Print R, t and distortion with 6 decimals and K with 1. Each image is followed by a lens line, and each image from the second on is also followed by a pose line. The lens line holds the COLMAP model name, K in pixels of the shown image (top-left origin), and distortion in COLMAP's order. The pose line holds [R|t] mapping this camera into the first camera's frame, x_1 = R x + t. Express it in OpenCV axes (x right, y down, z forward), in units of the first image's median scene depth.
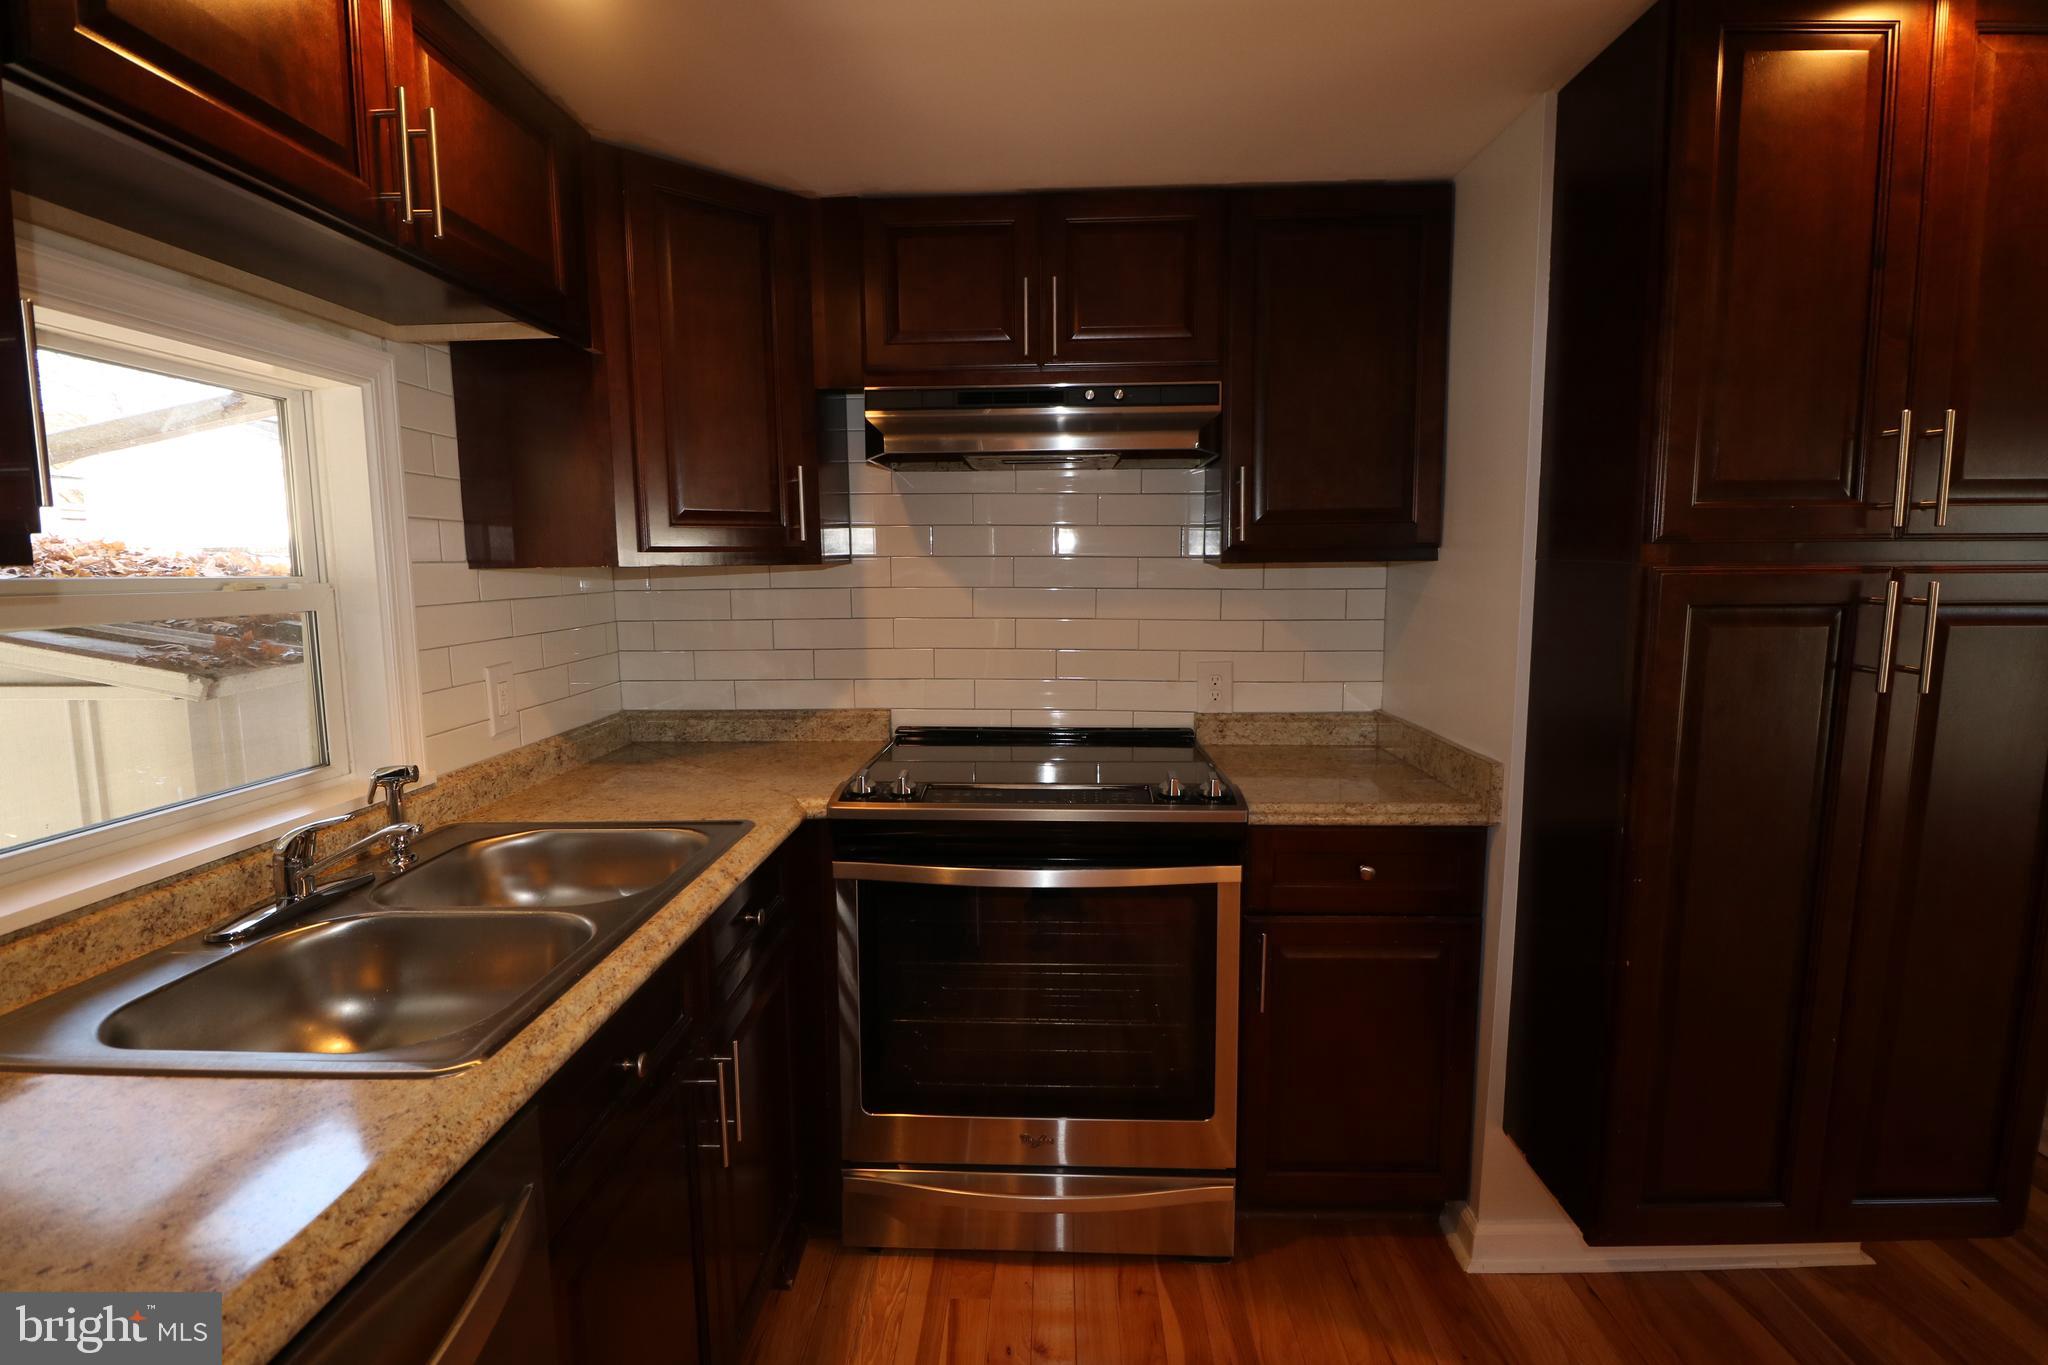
lens RADIAL K [[946.0, 0, 1024.1], [0, 946.0, 673.3], [0, 0, 1]] dist [-0.009859, -0.007389]
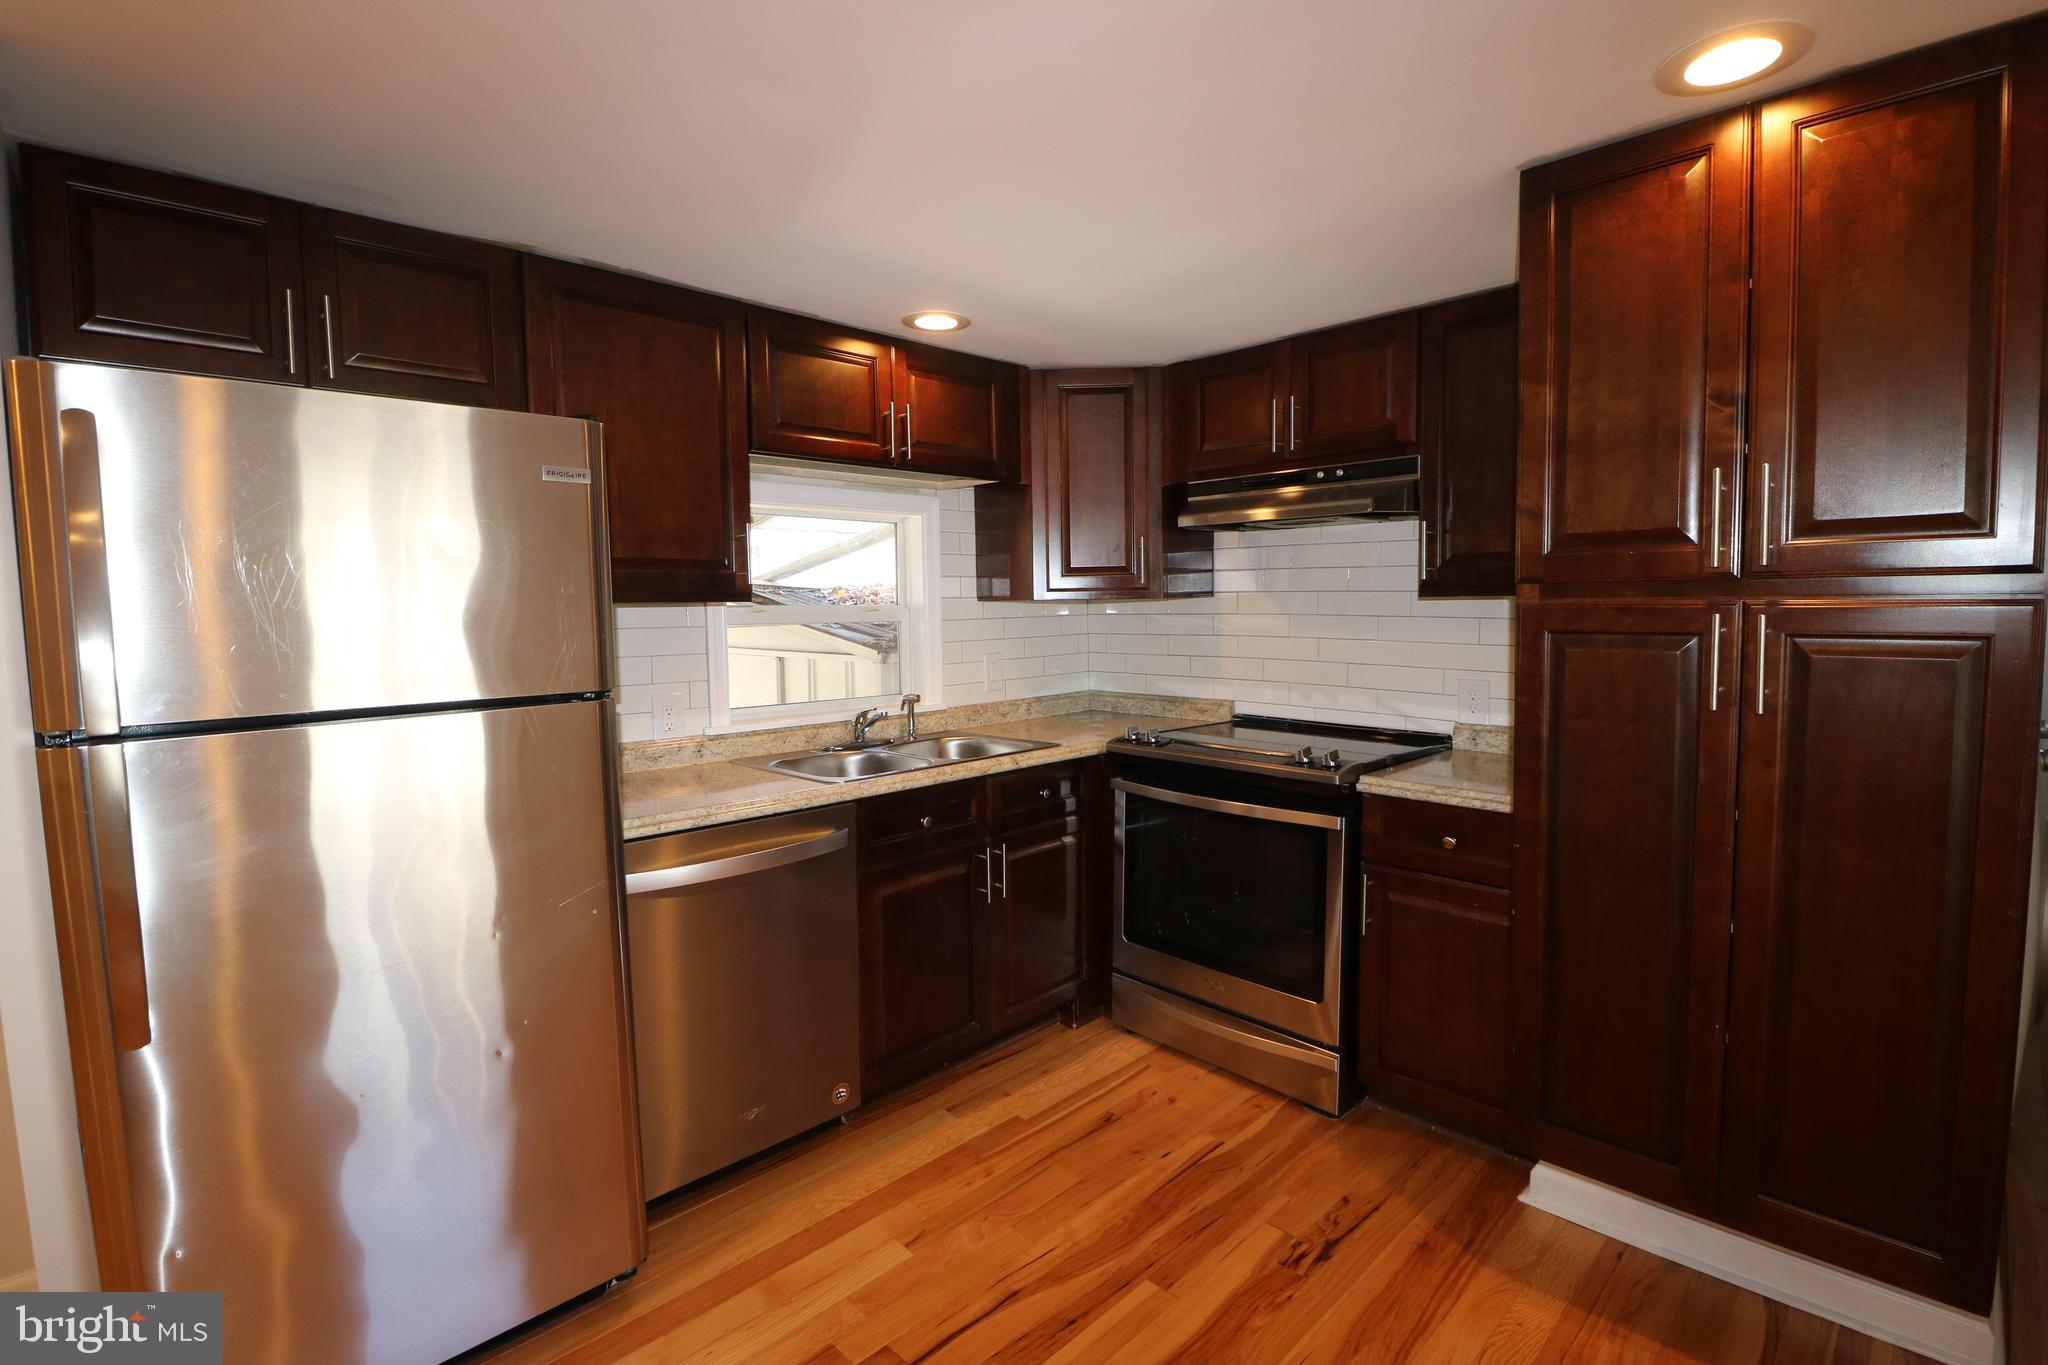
lens RADIAL K [[946.0, 0, 1022.4], [0, 946.0, 678.9], [0, 0, 1]] dist [-0.009859, -0.007389]
pose [[0.724771, 0.056878, -0.686638, 0.784519], [-0.072418, 0.997355, 0.006177, 0.026185], [0.685173, 0.045248, 0.726973, -0.308731]]
